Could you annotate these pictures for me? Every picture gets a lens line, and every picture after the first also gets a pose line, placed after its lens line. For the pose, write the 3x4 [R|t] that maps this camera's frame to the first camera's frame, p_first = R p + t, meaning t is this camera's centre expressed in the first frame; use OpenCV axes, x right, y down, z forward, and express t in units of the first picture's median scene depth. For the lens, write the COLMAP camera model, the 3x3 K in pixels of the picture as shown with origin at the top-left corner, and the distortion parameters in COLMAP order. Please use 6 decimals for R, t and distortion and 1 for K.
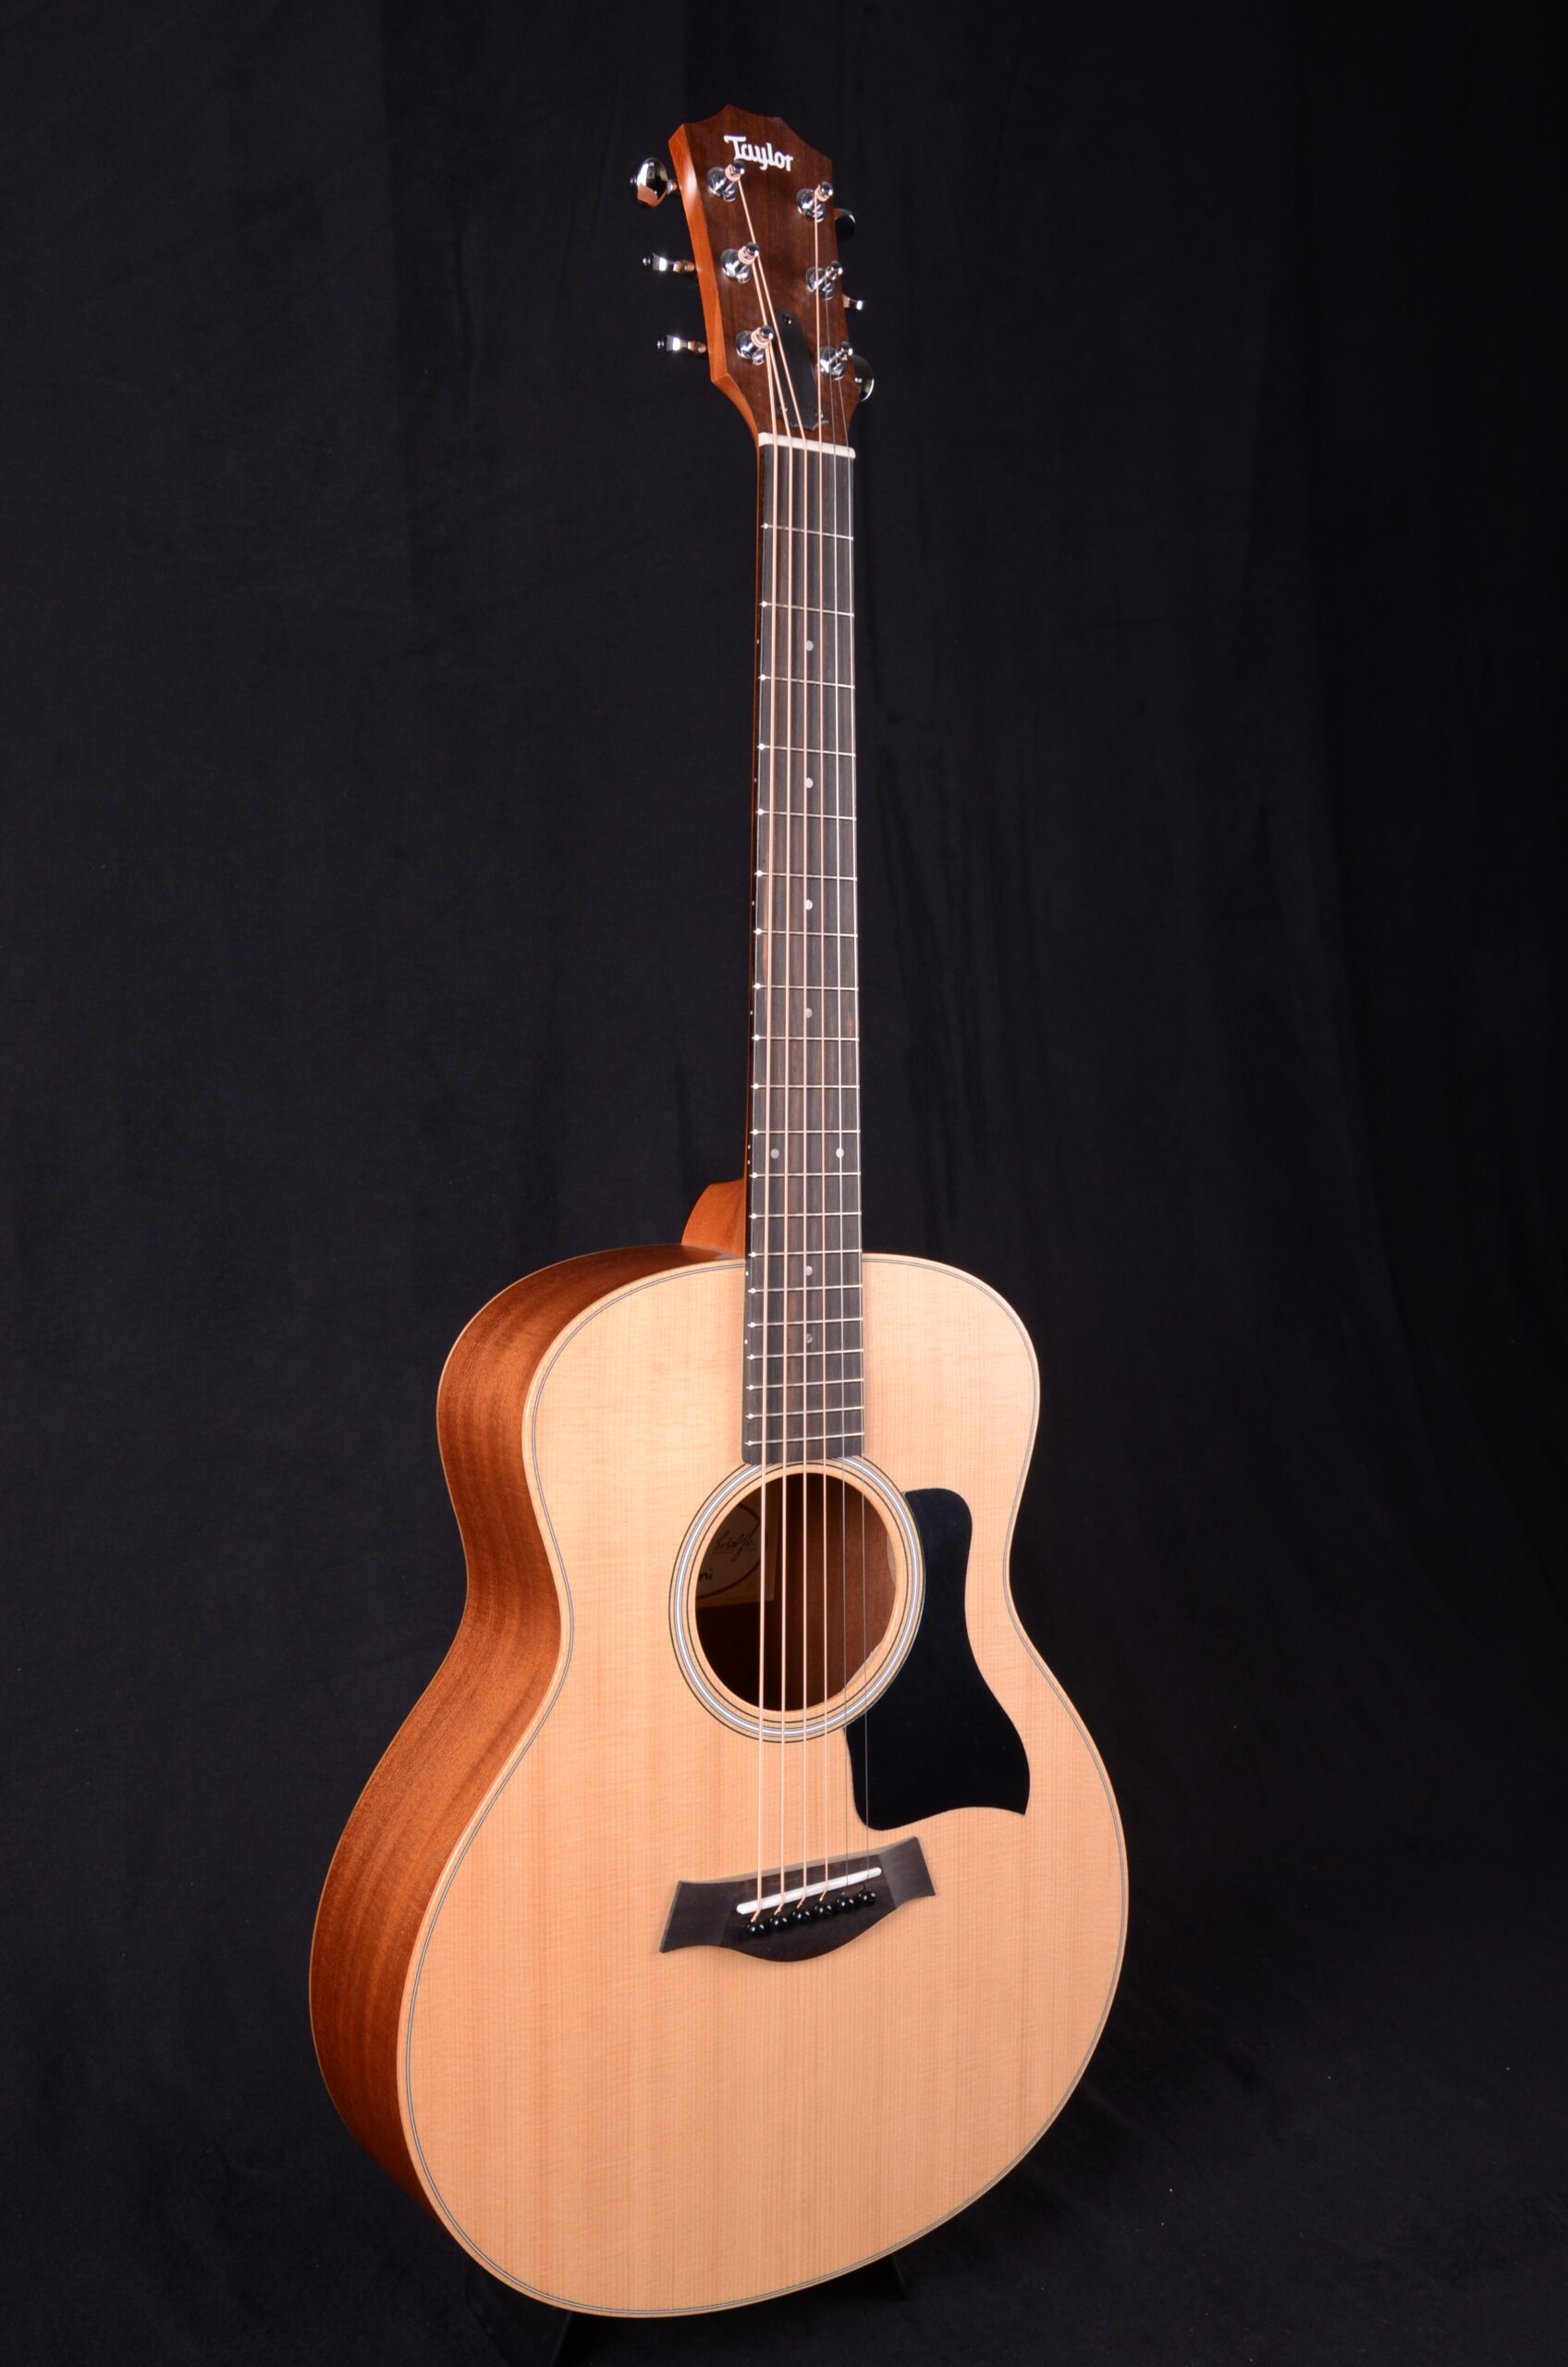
lens RADIAL K [[2426.1, 0, 794.6], [0, 2426.1, 1214.7], [0, 0, 1]] dist [-0.011353, 0.000000]
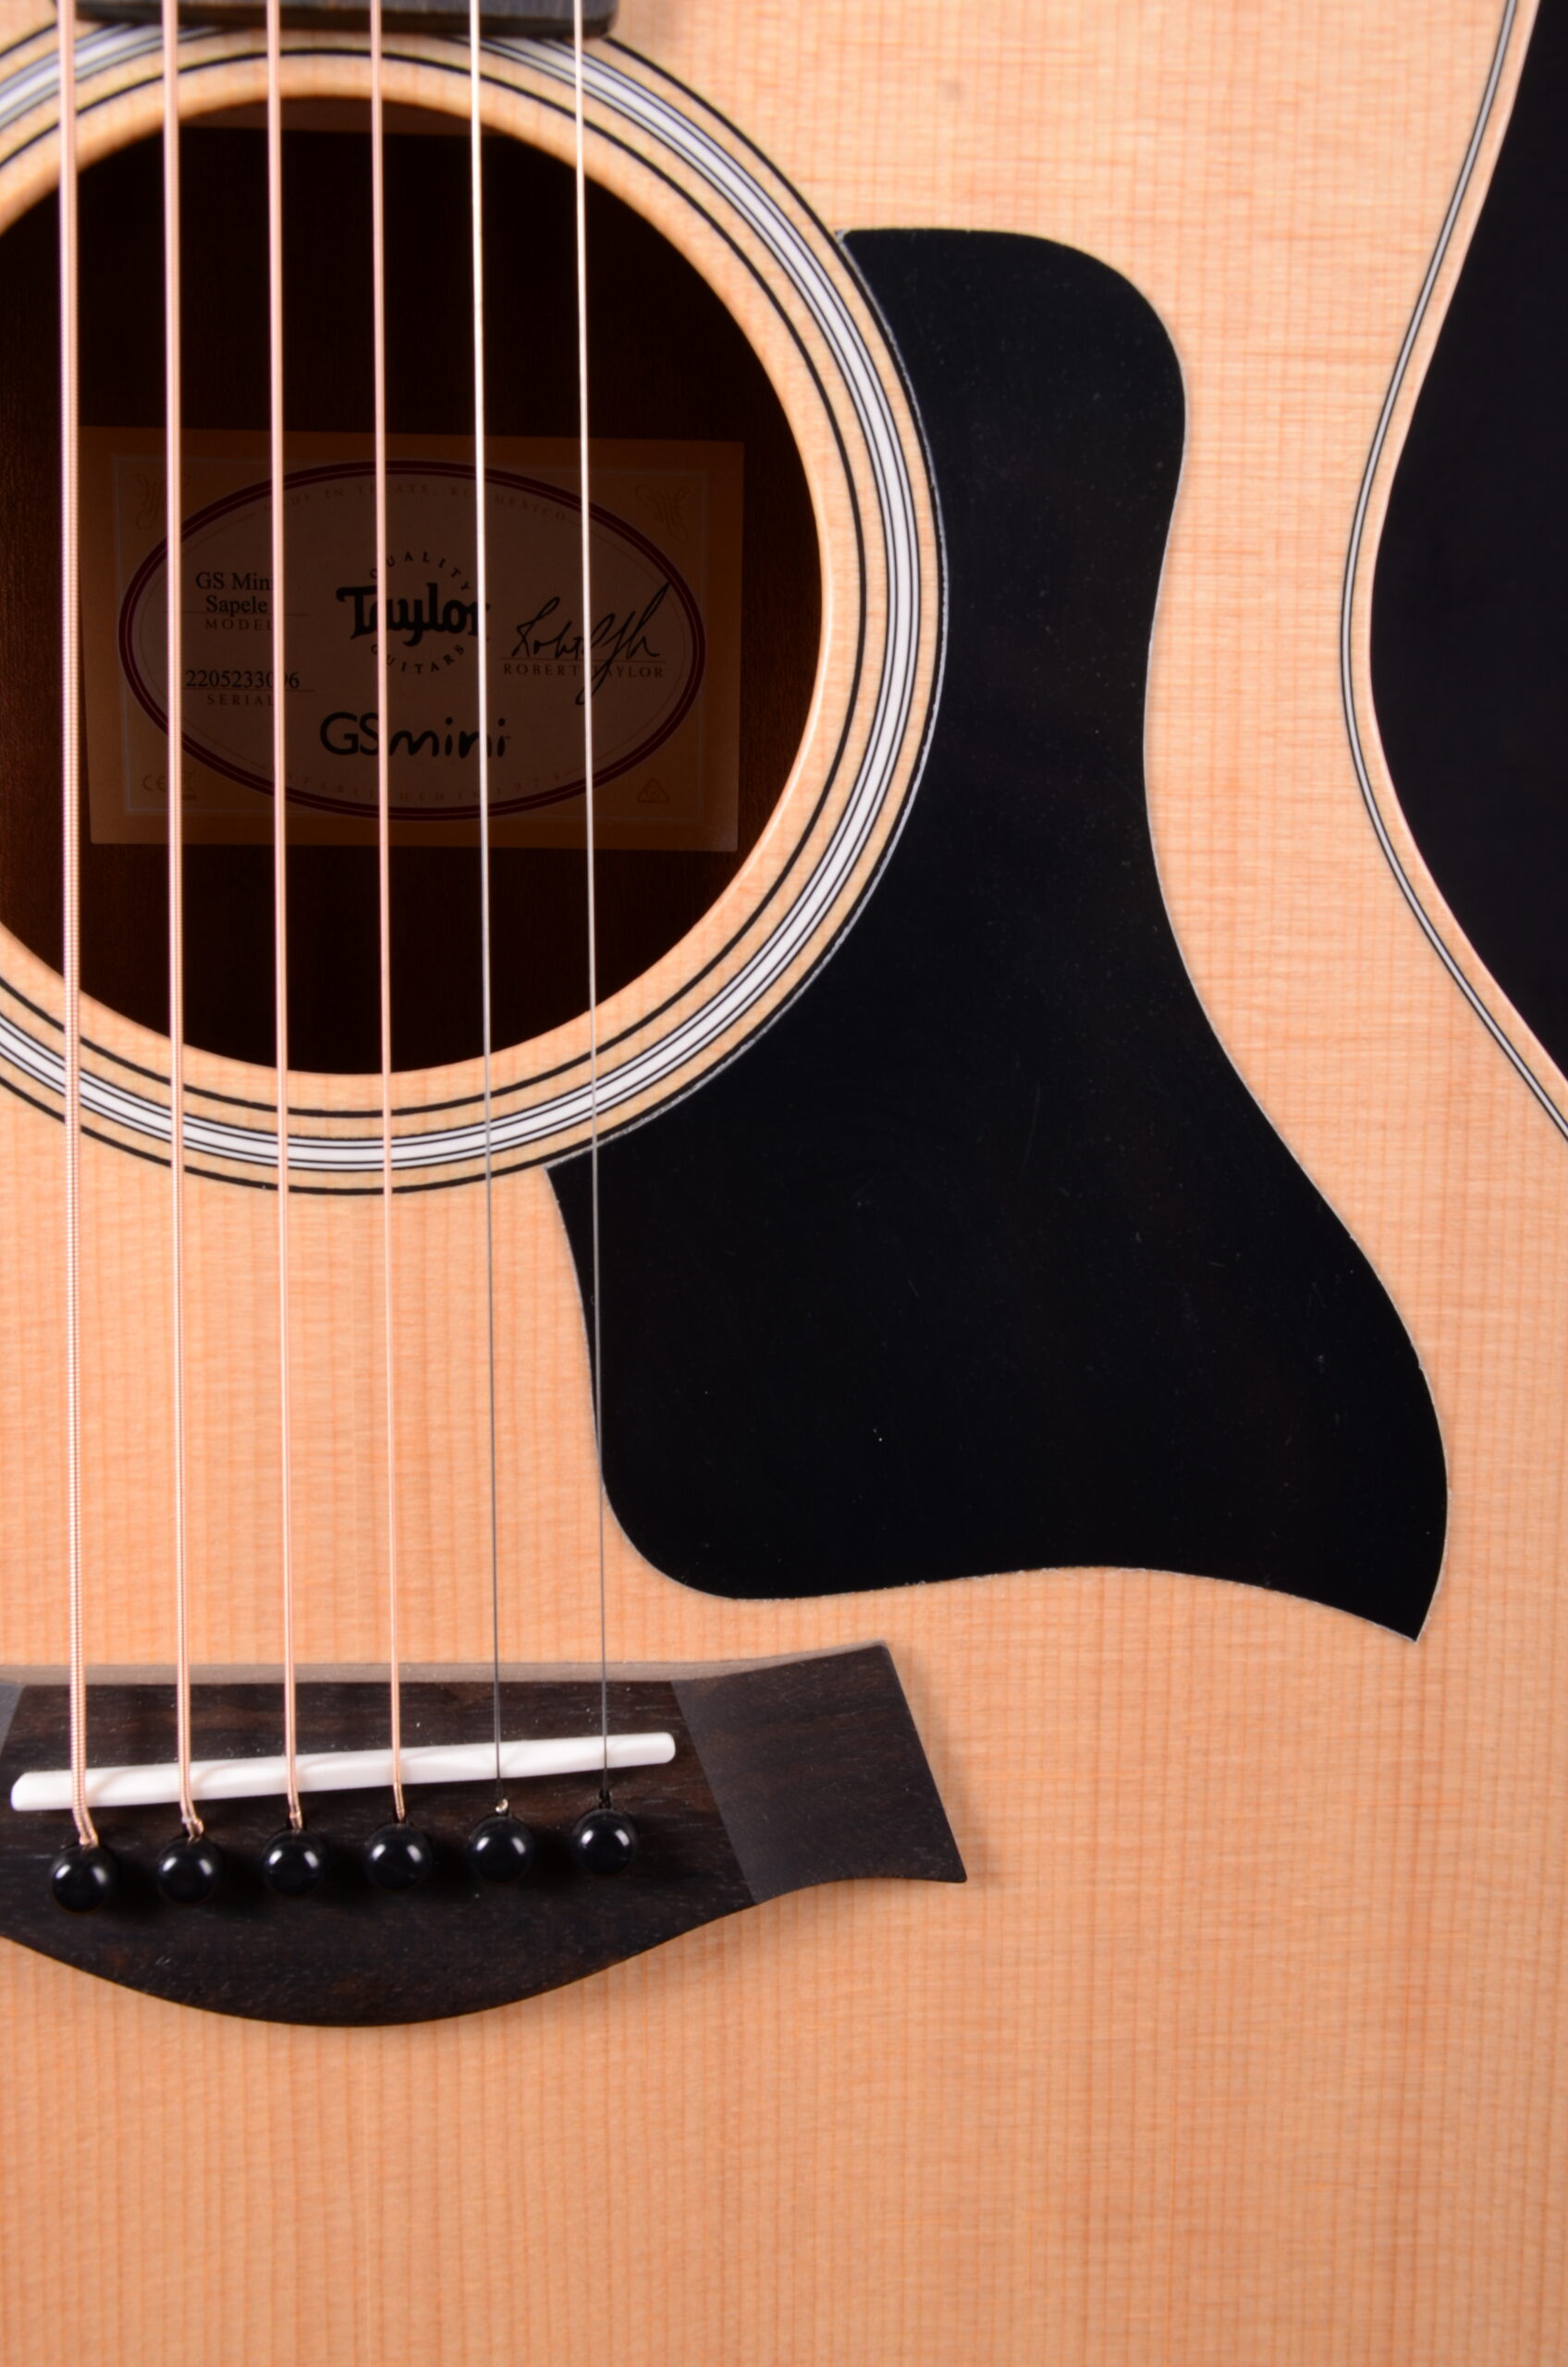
lens RADIAL K [[2575.7, 0, 794.3], [0, 2575.7, 1213.5], [0, 0, 1]] dist [-0.005187, 0.000000]
pose [[0.879231, 0.066662, -0.471710, 0.172521], [-0.030938, 0.996061, 0.083097, 0.195524], [0.475391, -0.058468, 0.877830, 0.784881]]
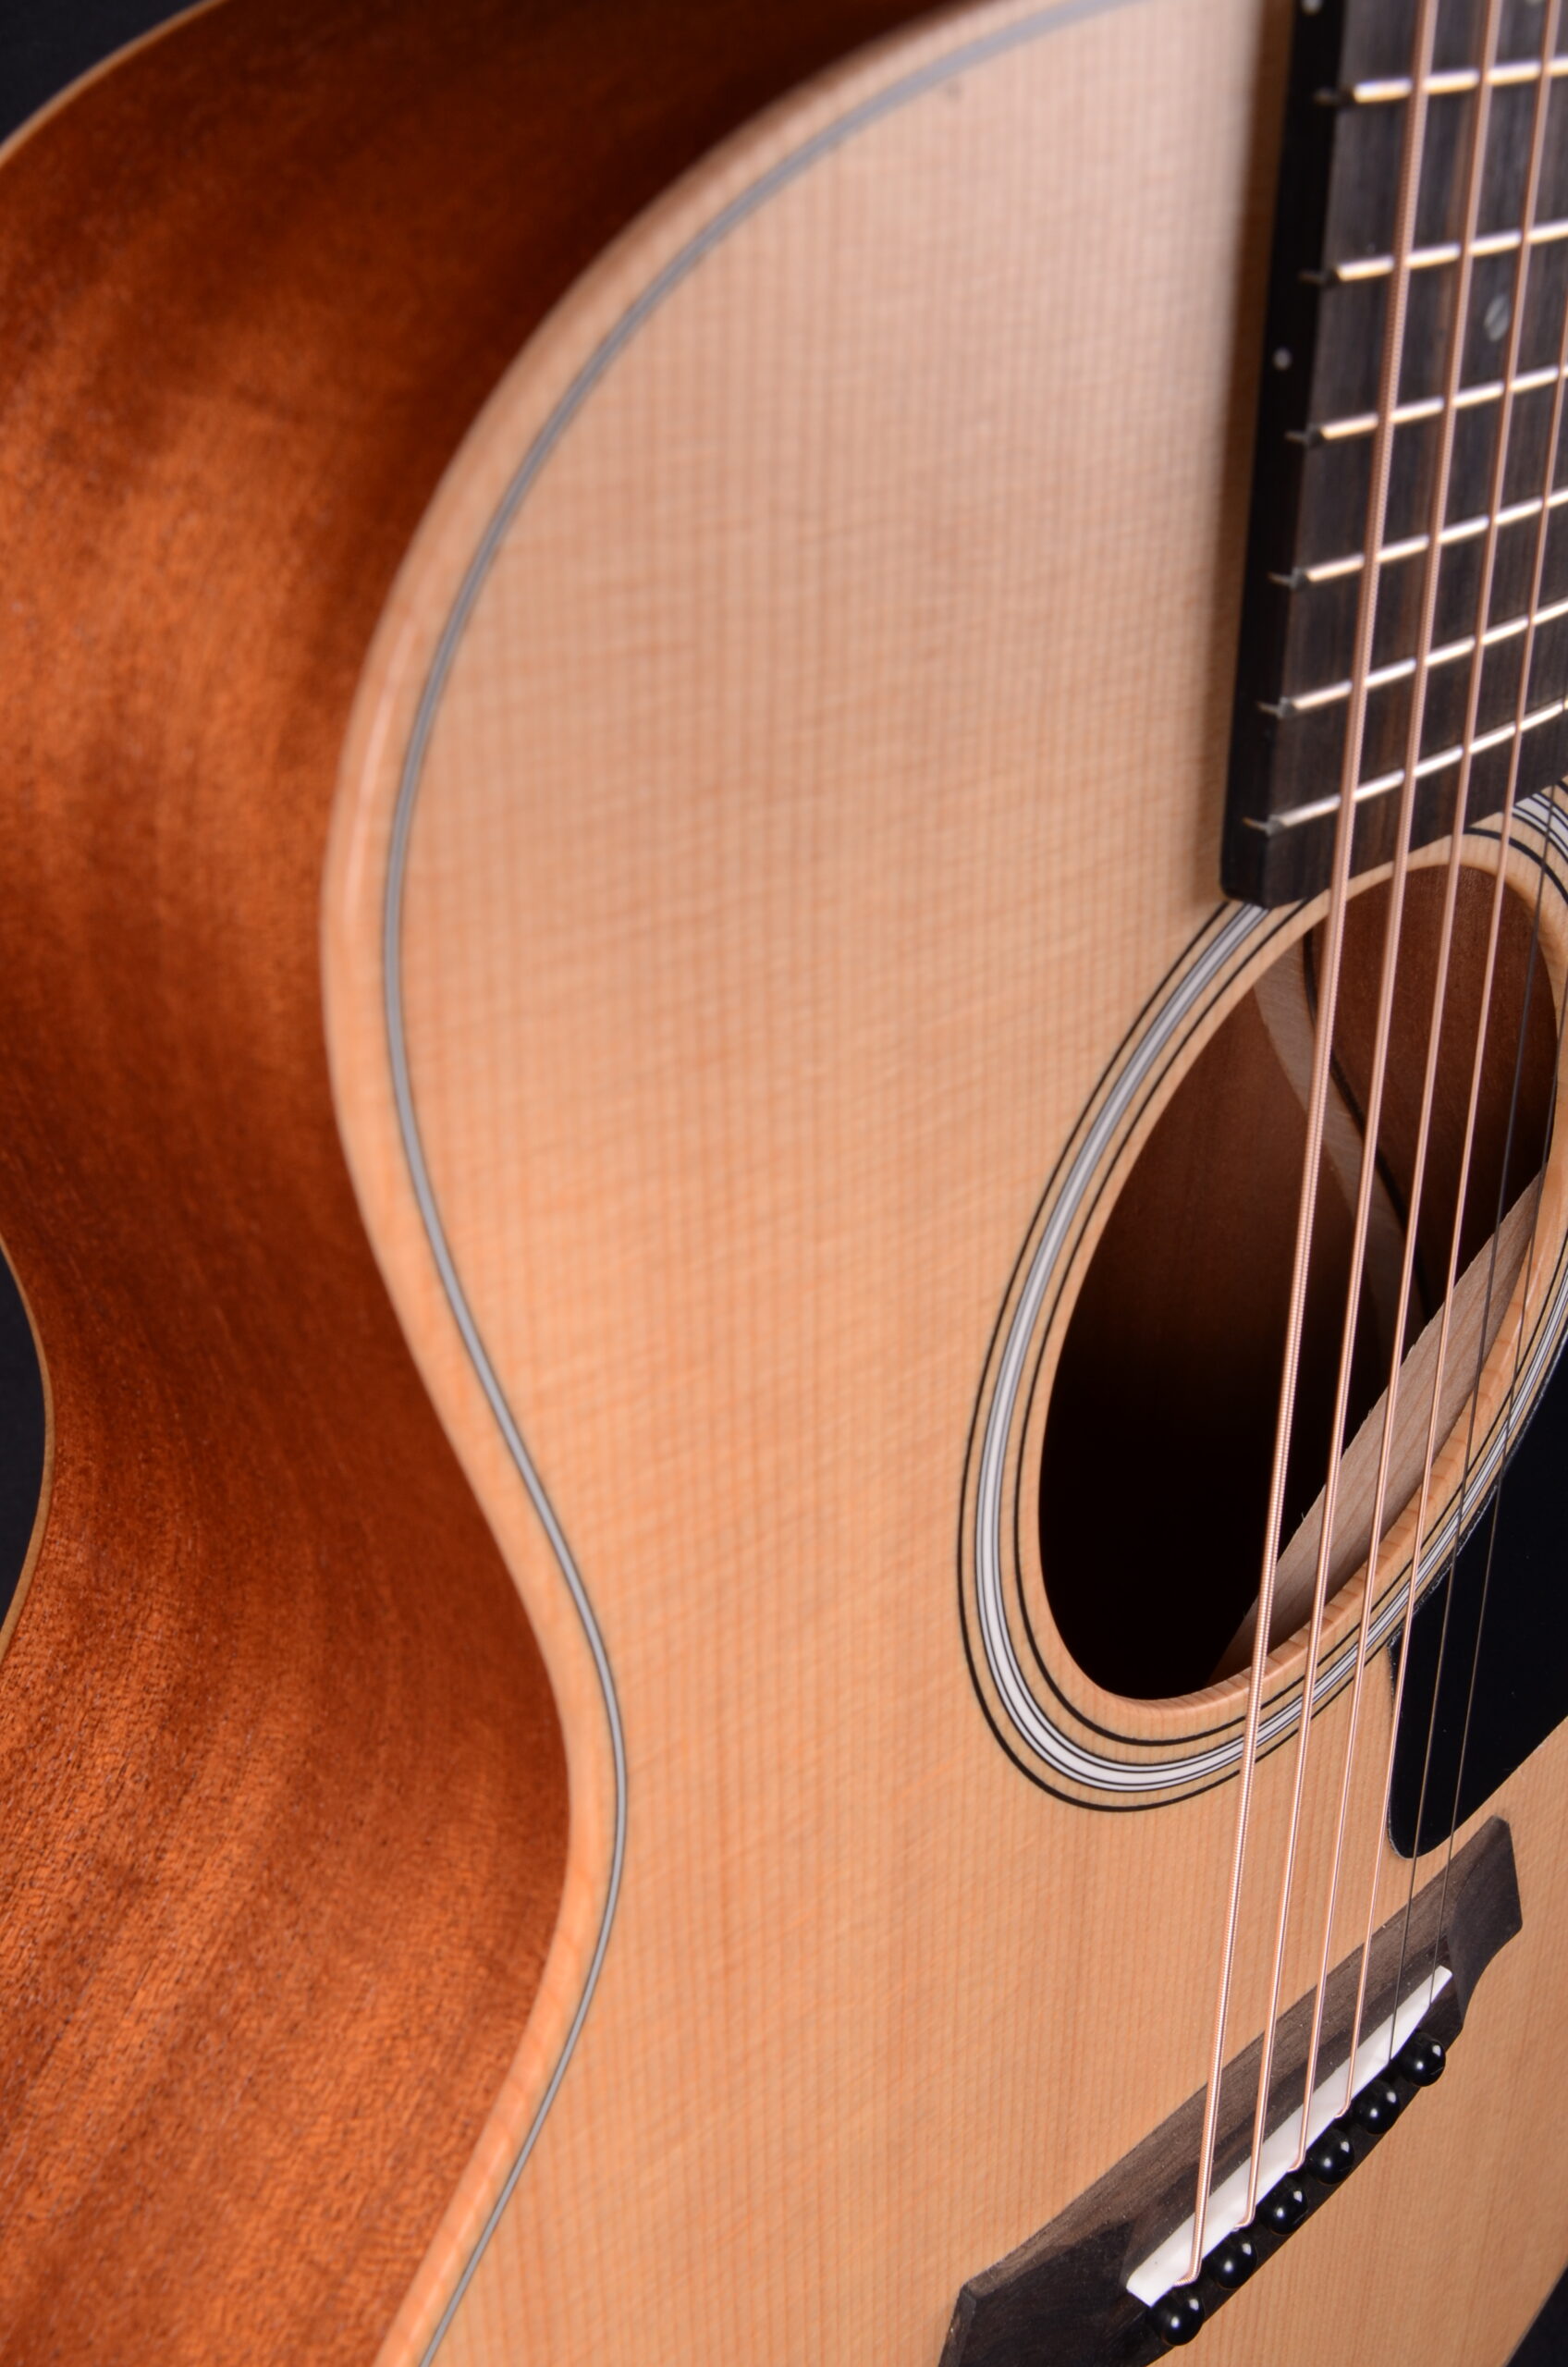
lens RADIAL K [[2575.7, 0, 793.0], [0, 2575.7, 1178.9], [0, 0, 1]] dist [-0.005187, 0.000000]
pose [[0.975582, -0.113518, 0.188027, -0.108110], [0.021223, 0.900795, 0.433726, 0.018640], [-0.218610, -0.419144, 0.881208, 0.766543]]
